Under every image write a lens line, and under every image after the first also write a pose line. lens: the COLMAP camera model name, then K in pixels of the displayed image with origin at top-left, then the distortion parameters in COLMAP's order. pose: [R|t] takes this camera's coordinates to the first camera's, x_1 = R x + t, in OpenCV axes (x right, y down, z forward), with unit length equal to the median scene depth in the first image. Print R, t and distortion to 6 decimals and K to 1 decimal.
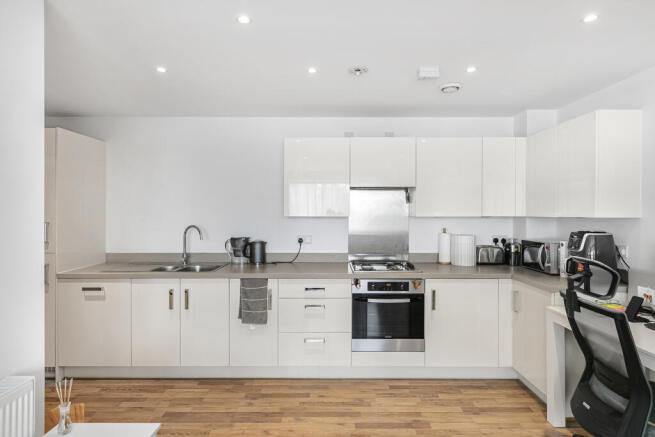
lens RADIAL K [[369.9, 0, 331.2], [0, 369.9, 213.8], [0, 0, 1]] dist [0.005084, -0.000652]
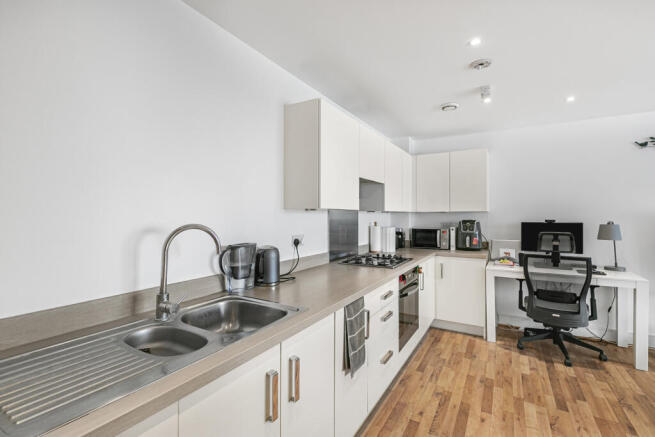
lens RADIAL K [[306.3, 0, 333.6], [0, 306.3, 217.2], [0, 0, 1]] dist [0.008162, 0.000030]
pose [[0.483451, -0.005752, 0.875353, -0.701705], [-0.001677, 0.999970, 0.007497, 0.021811], [-0.875370, -0.005093, 0.483427, 0.768243]]
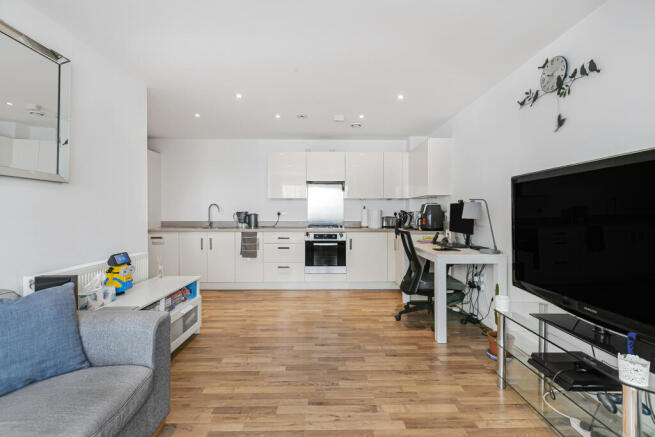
lens RADIAL K [[306.3, 0, 330.5], [0, 306.3, 217.4], [0, 0, 1]] dist [0.008162, 0.000030]
pose [[0.999911, 0.000732, 0.013327, 0.157635], [-0.000866, 0.999949, 0.010081, 0.089626], [-0.013318, -0.010092, 0.999860, -0.460160]]
